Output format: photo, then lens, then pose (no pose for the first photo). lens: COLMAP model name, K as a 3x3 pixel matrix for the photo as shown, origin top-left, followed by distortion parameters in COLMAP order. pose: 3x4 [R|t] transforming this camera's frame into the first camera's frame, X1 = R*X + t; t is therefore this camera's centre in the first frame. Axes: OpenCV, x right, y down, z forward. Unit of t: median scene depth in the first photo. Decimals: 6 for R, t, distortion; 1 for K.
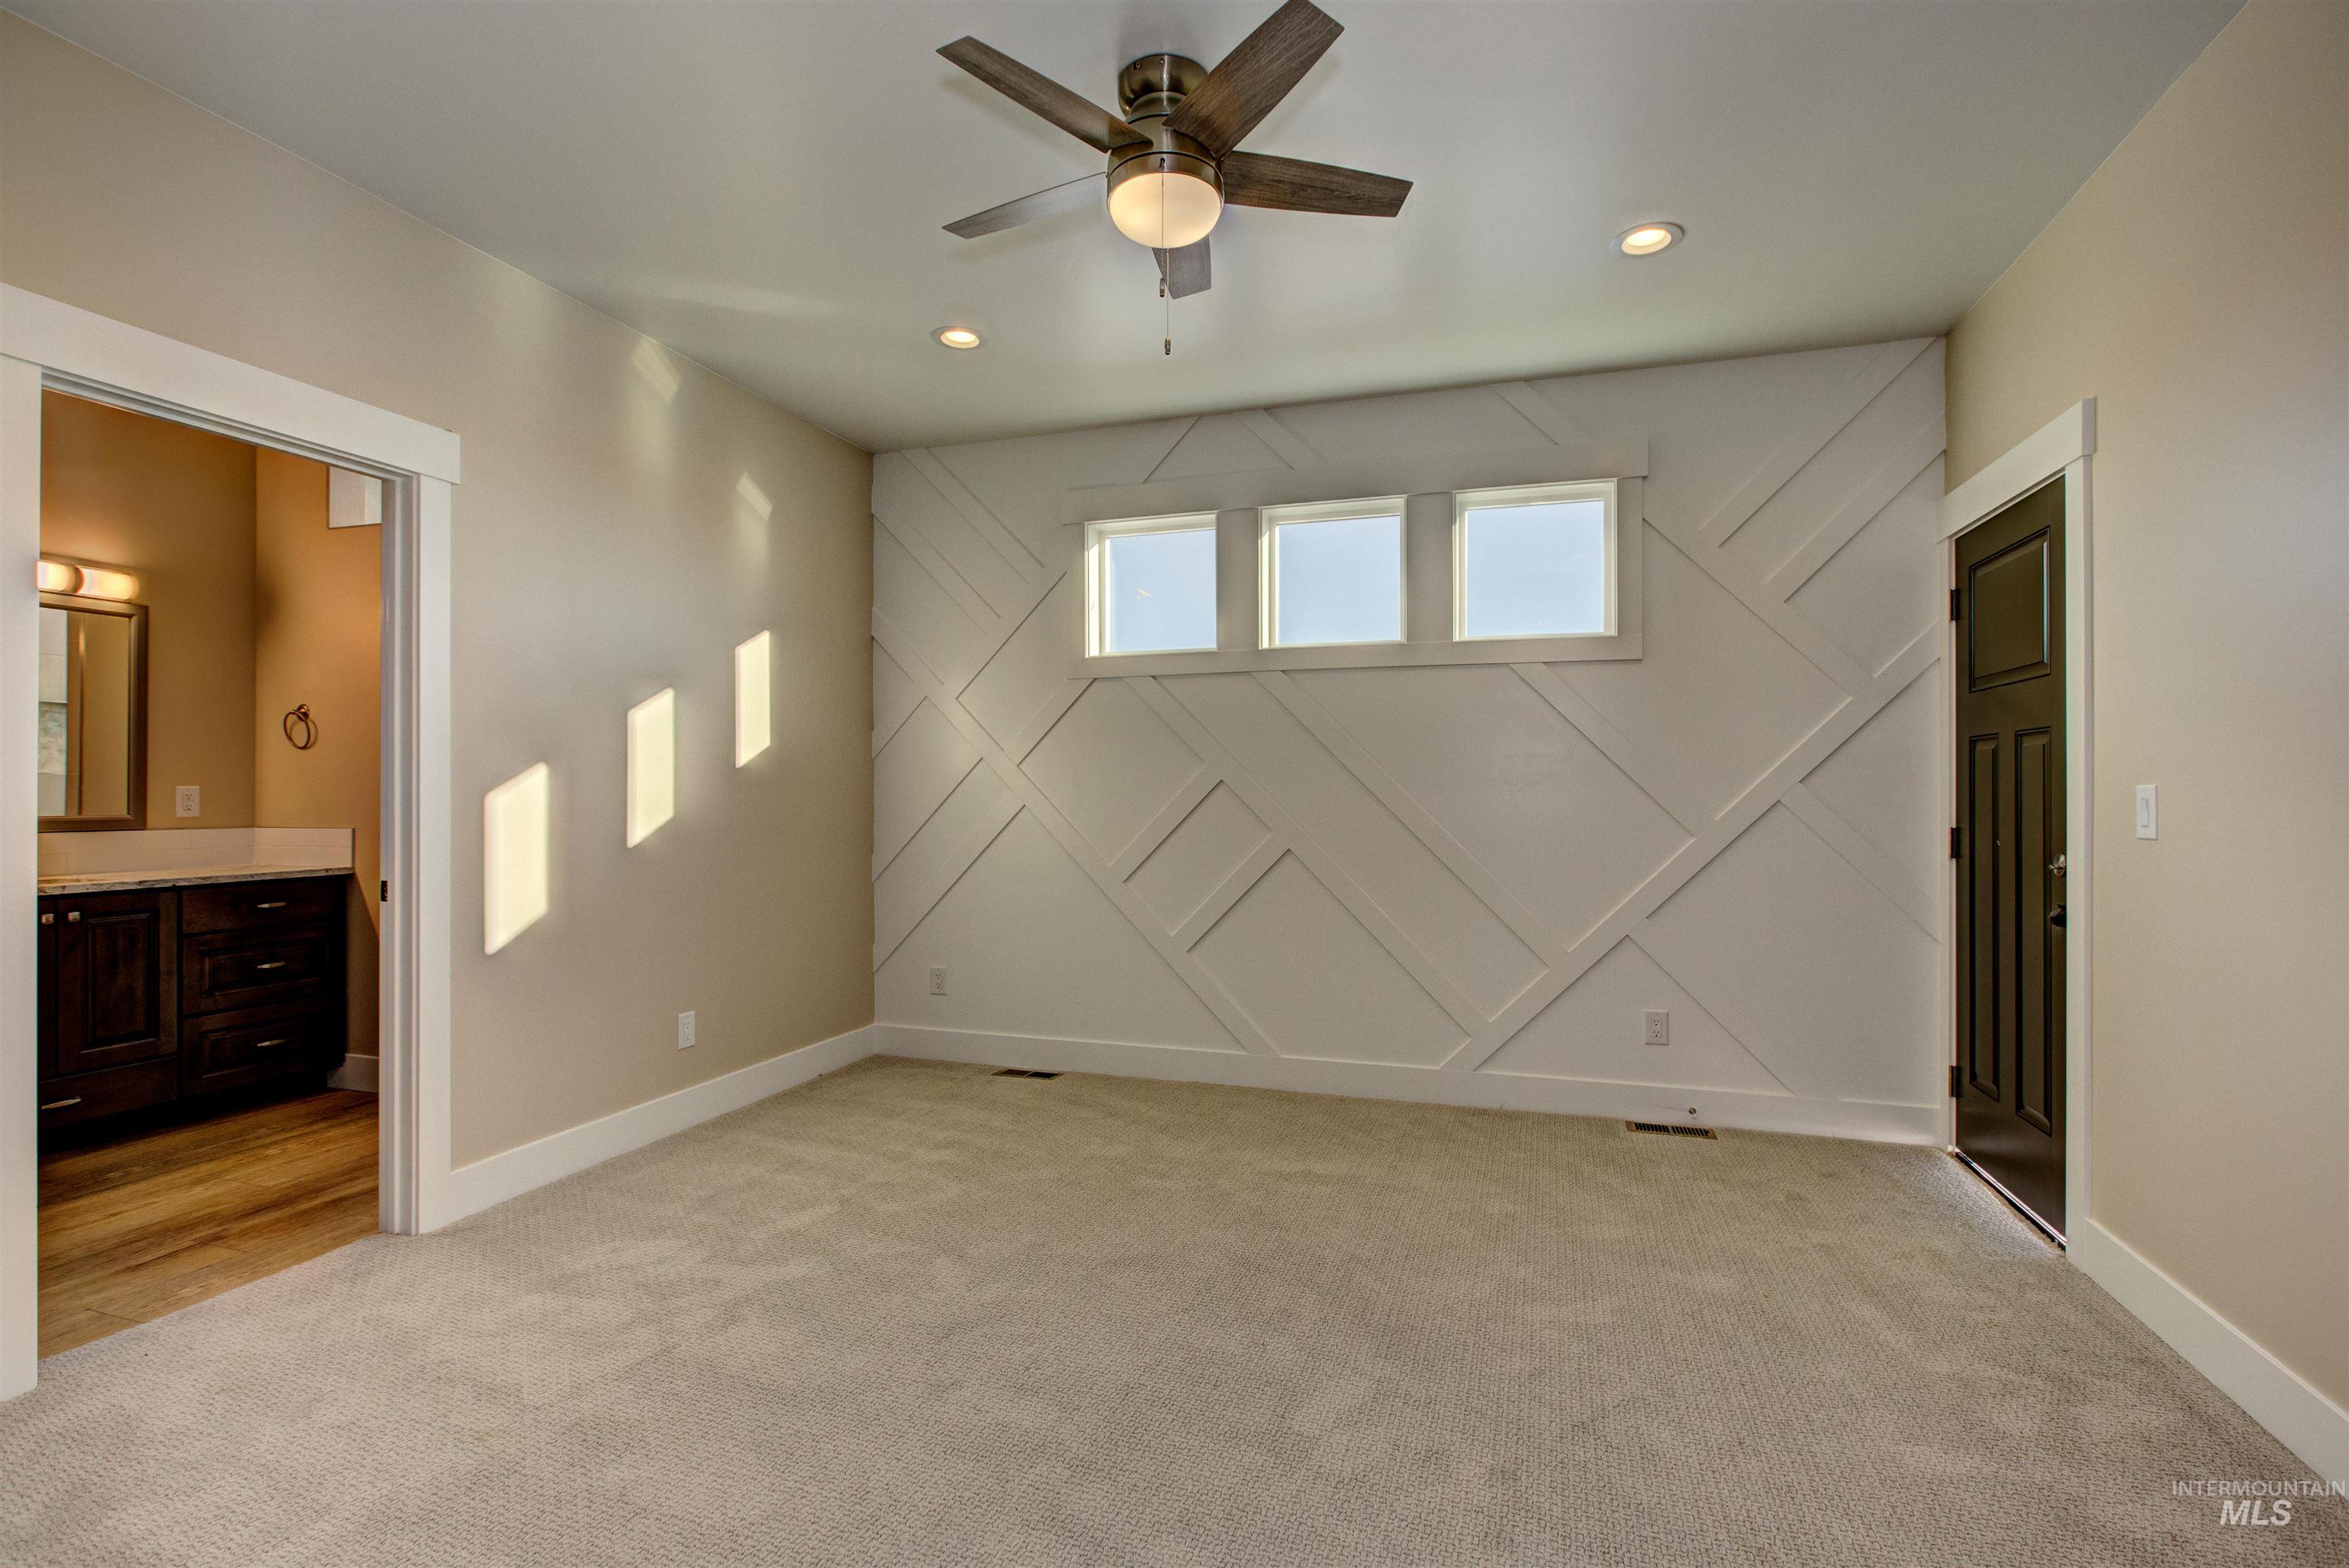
lens RADIAL K [[1090.3, 0, 1169.3], [0, 1090.3, 787.0], [0, 0, 1]] dist [-0.013057, 0.006664]
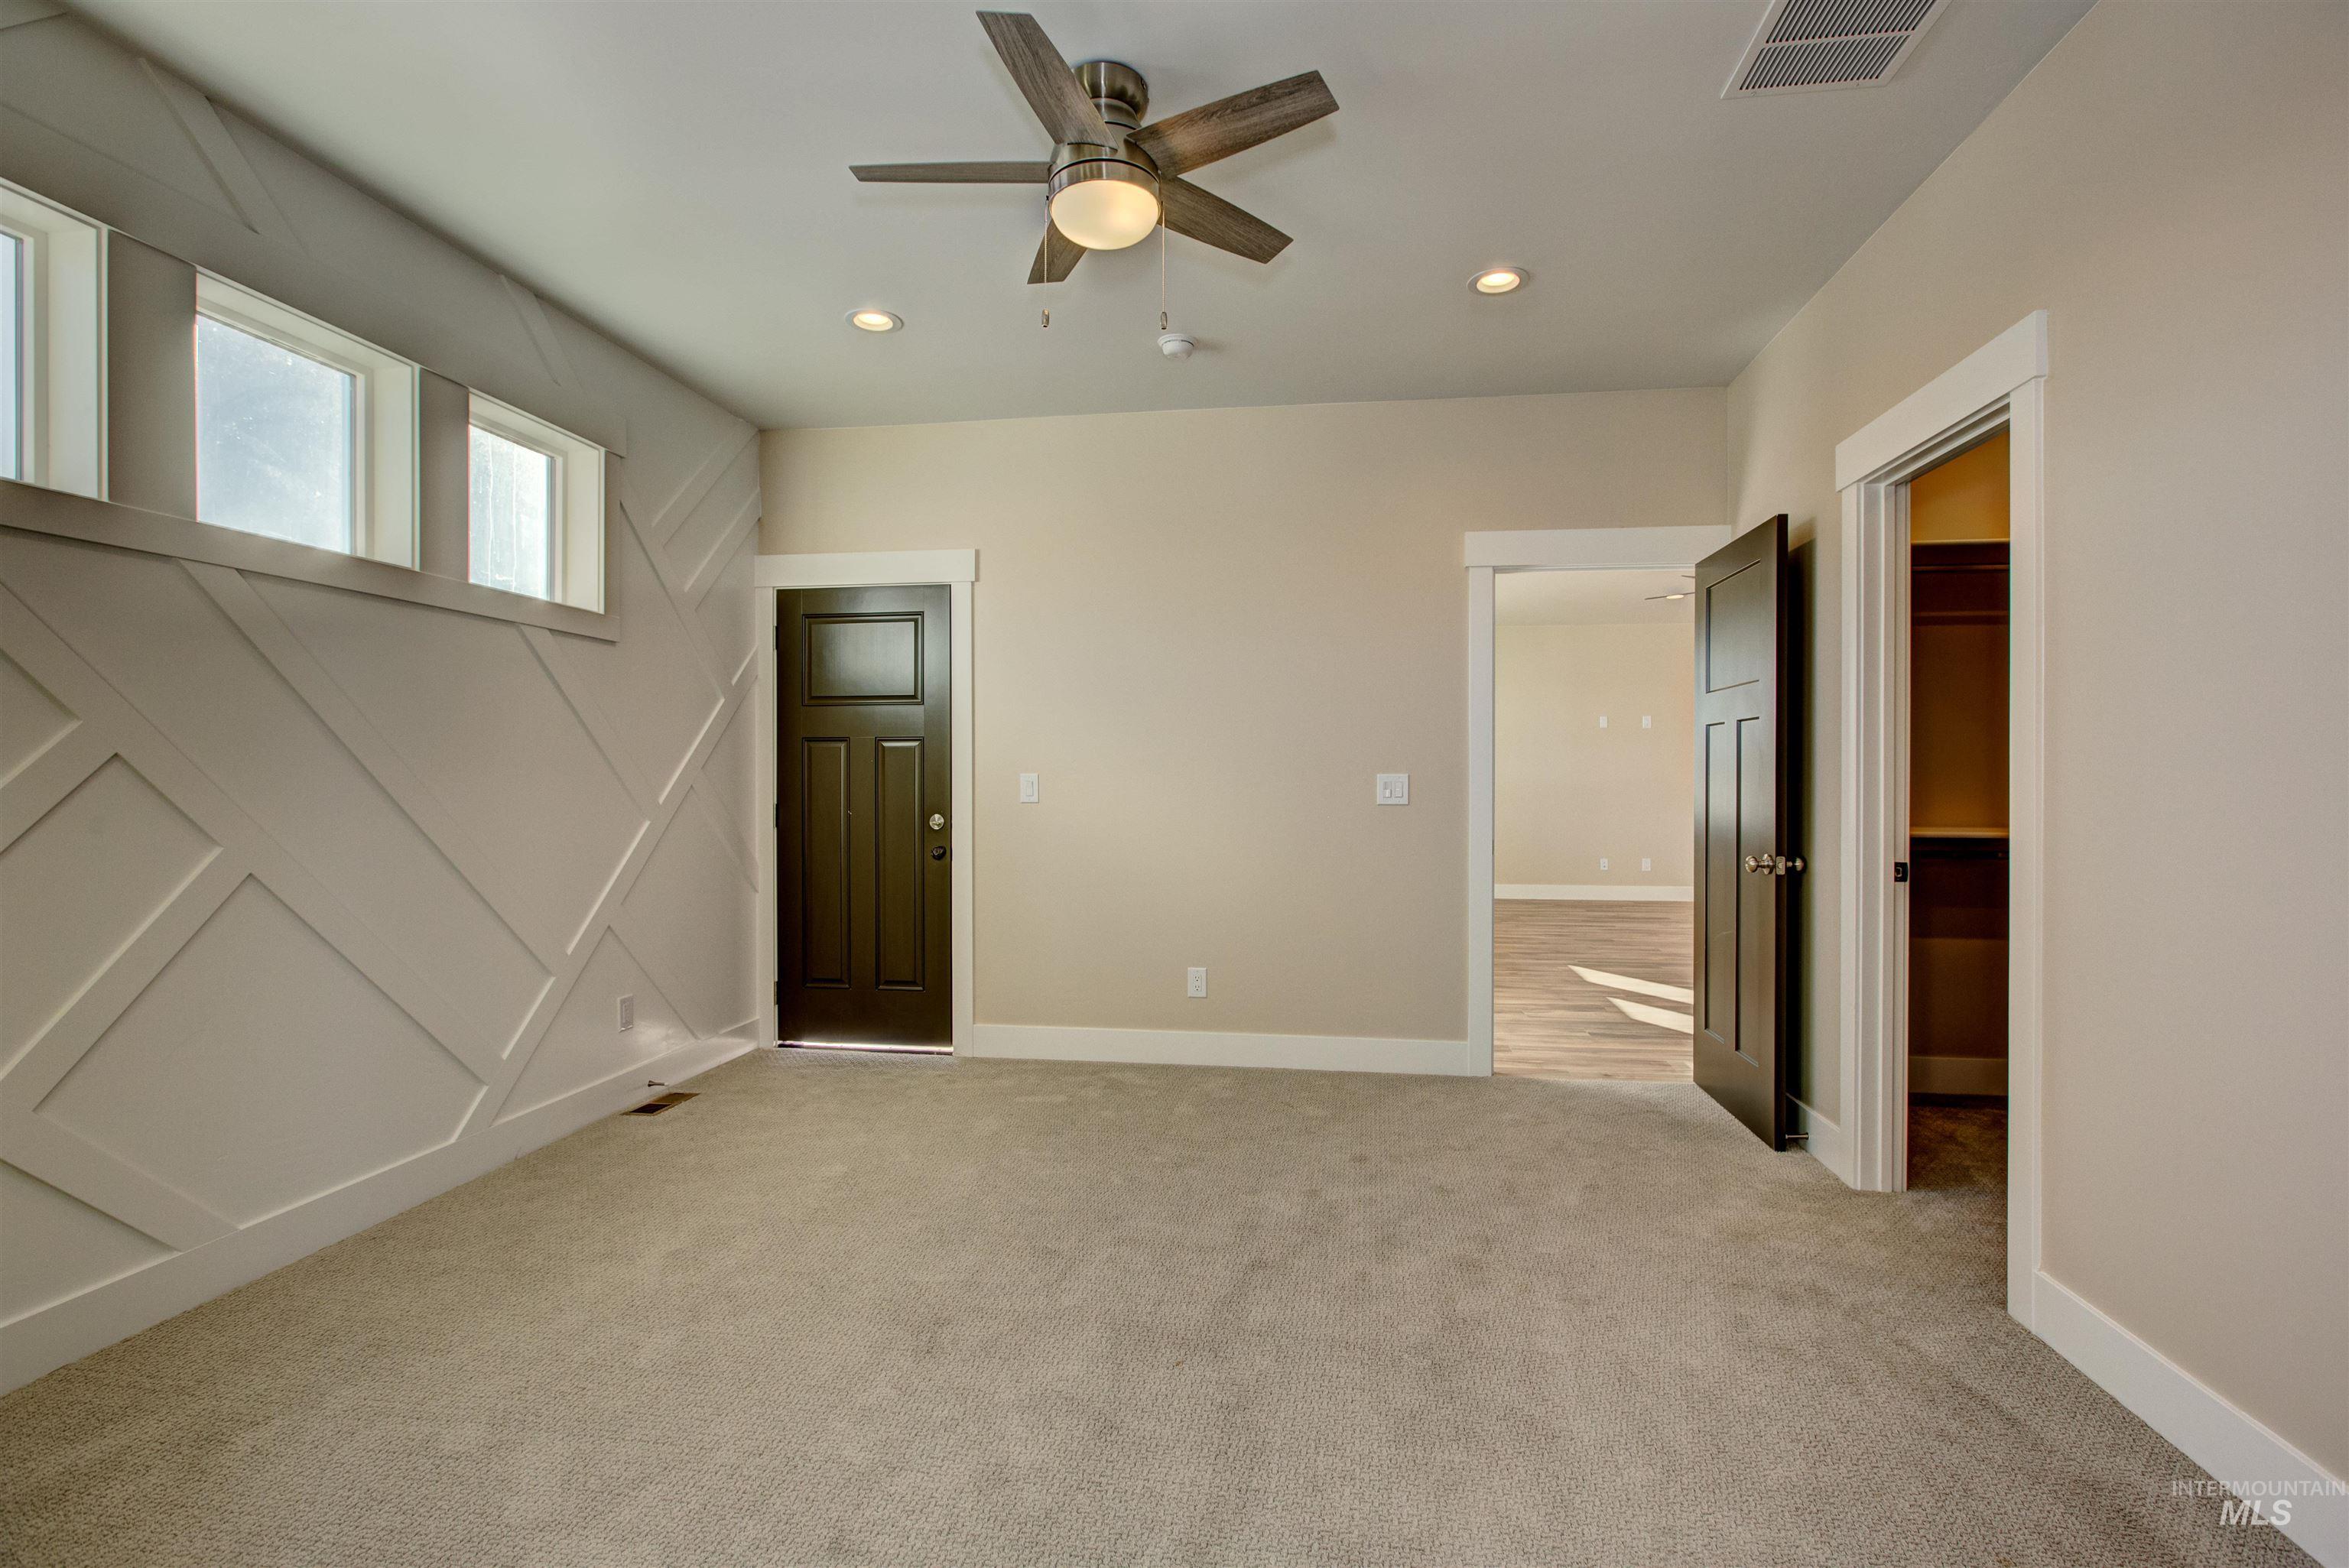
lens RADIAL K [[1090.3, 0, 1178.8], [0, 1090.3, 783.4], [0, 0, 1]] dist [-0.013057, 0.006664]
pose [[-0.187740, -0.001709, 0.982217, -0.637948], [-0.000615, 0.999998, 0.001622, 0.007934], [-0.982219, -0.000299, -0.187741, 0.697725]]
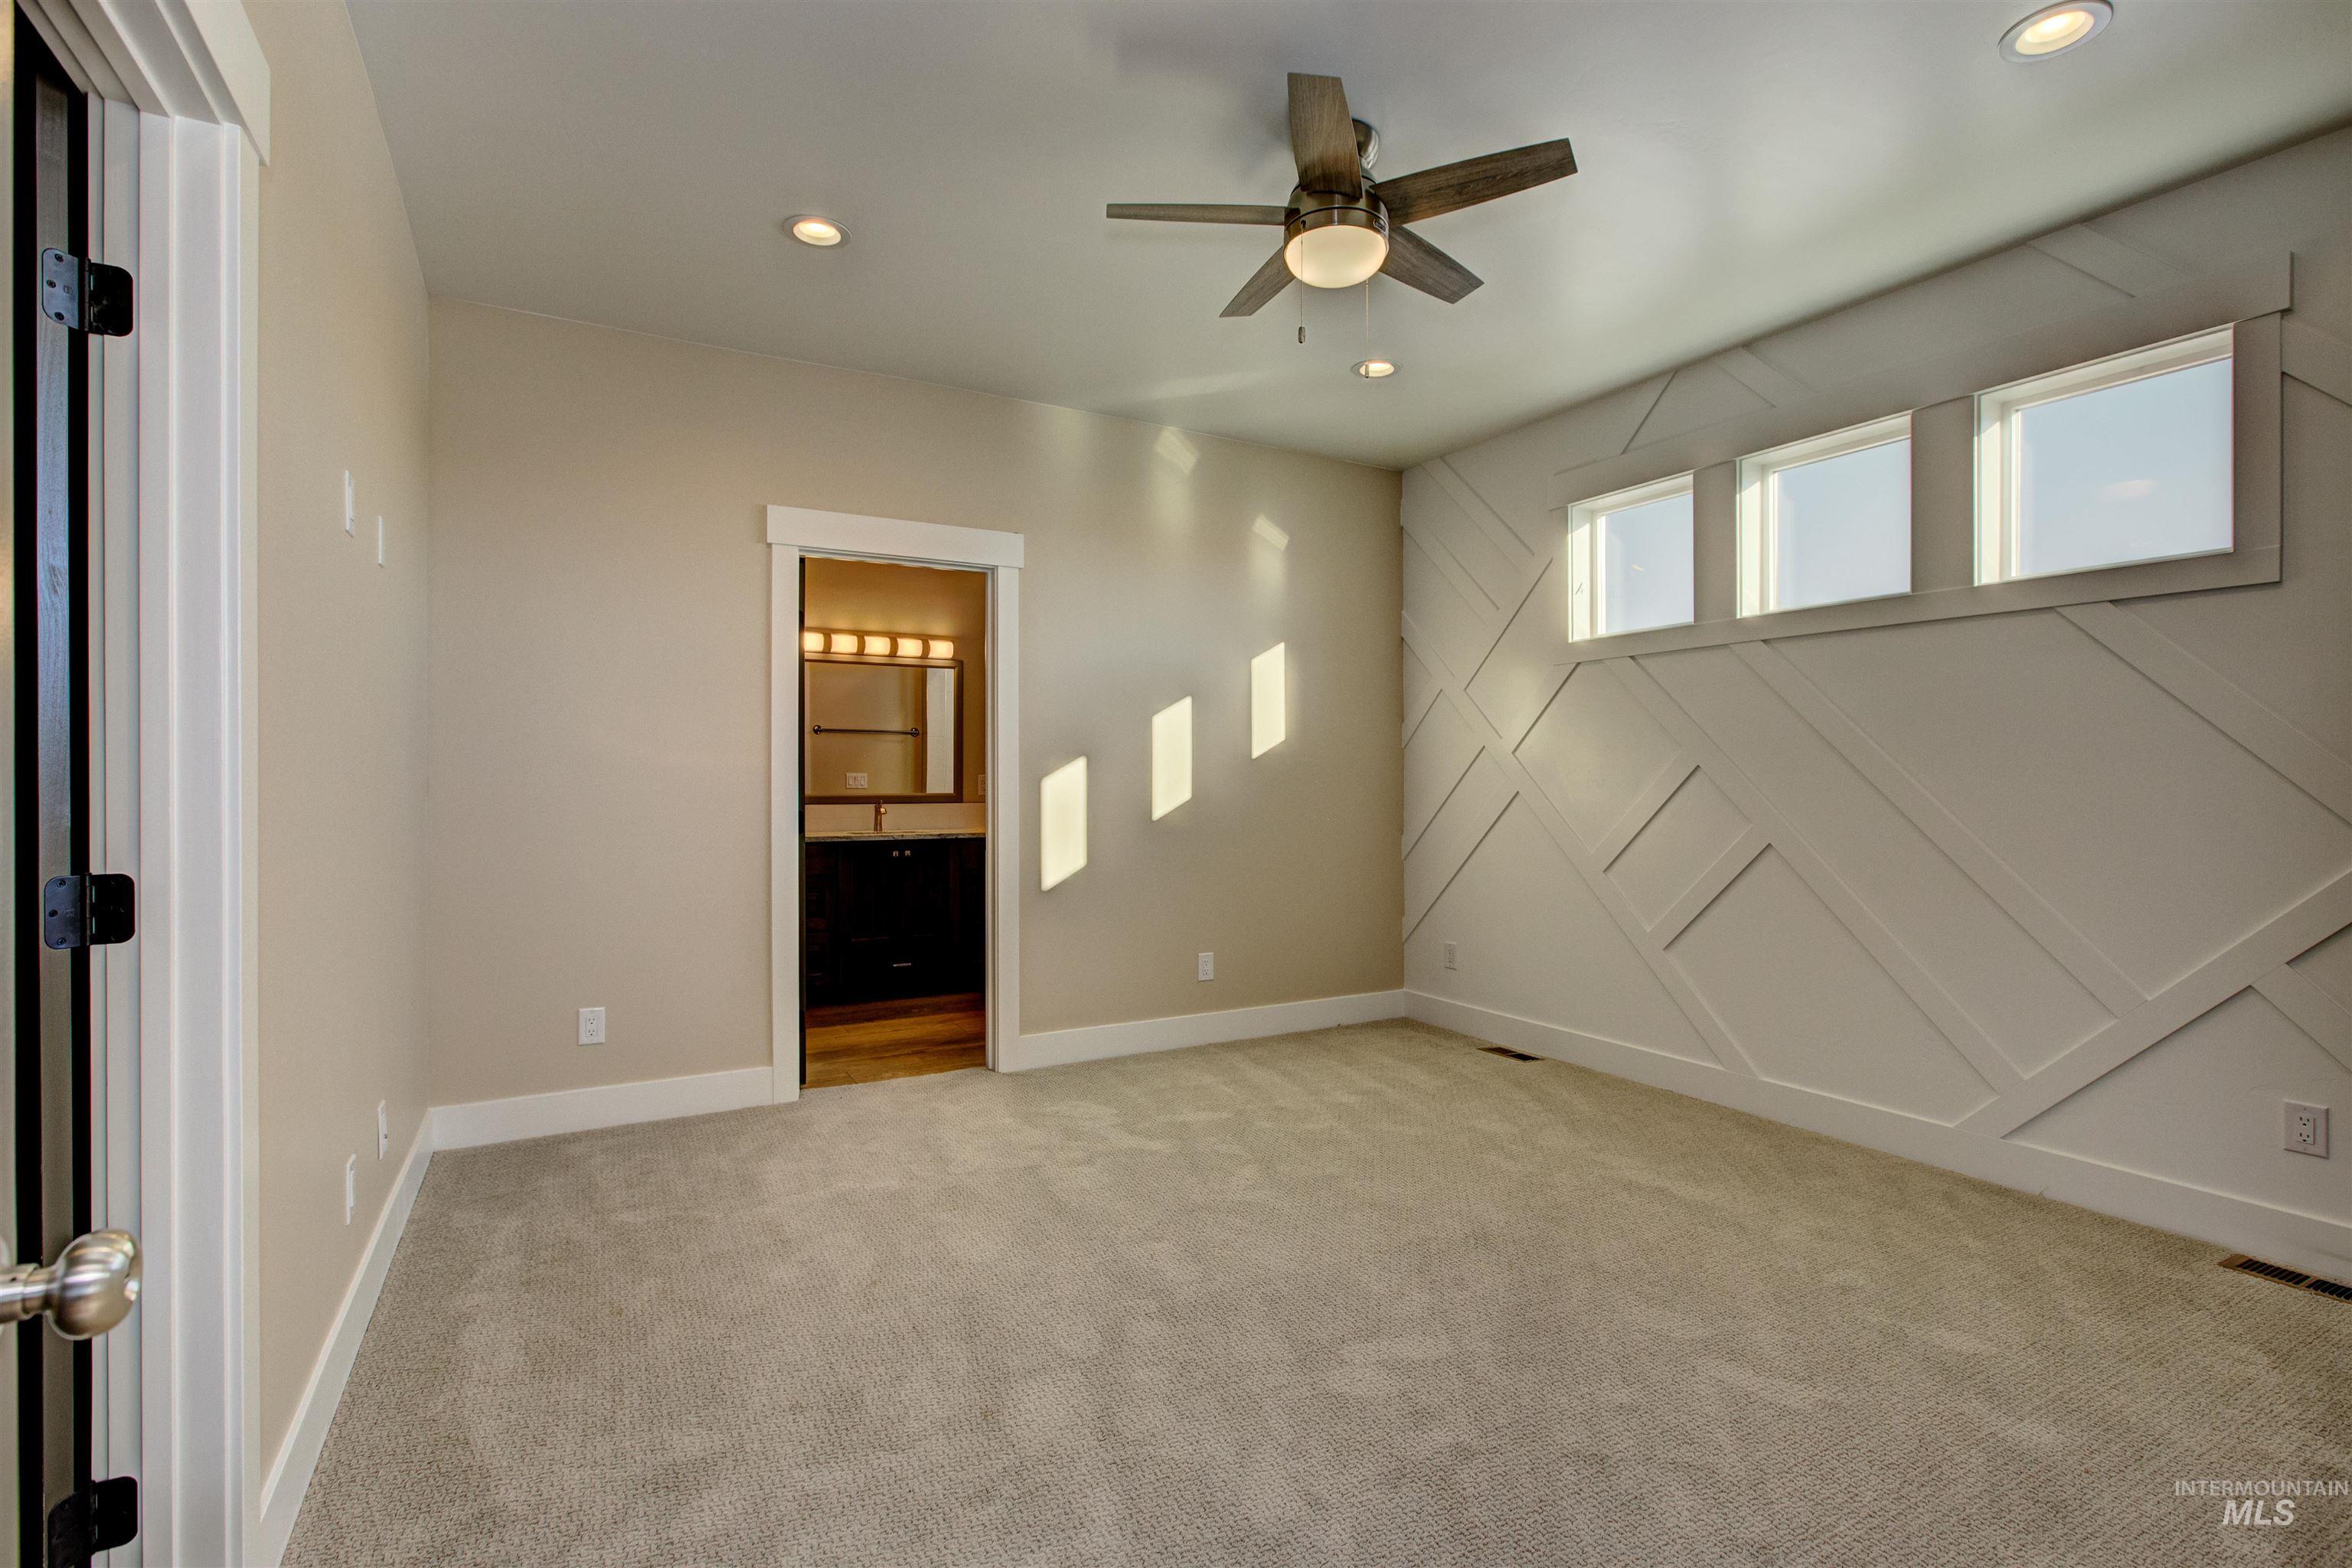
lens RADIAL K [[1091.8, 0, 1171.8], [0, 1091.8, 780.1], [0, 0, 1]] dist [-0.013057, 0.006664]
pose [[0.739567, 0.000650, -0.673083, 0.388302], [0.001795, 0.999994, 0.002939, 0.003066], [0.673081, -0.003382, 0.739561, 0.035504]]
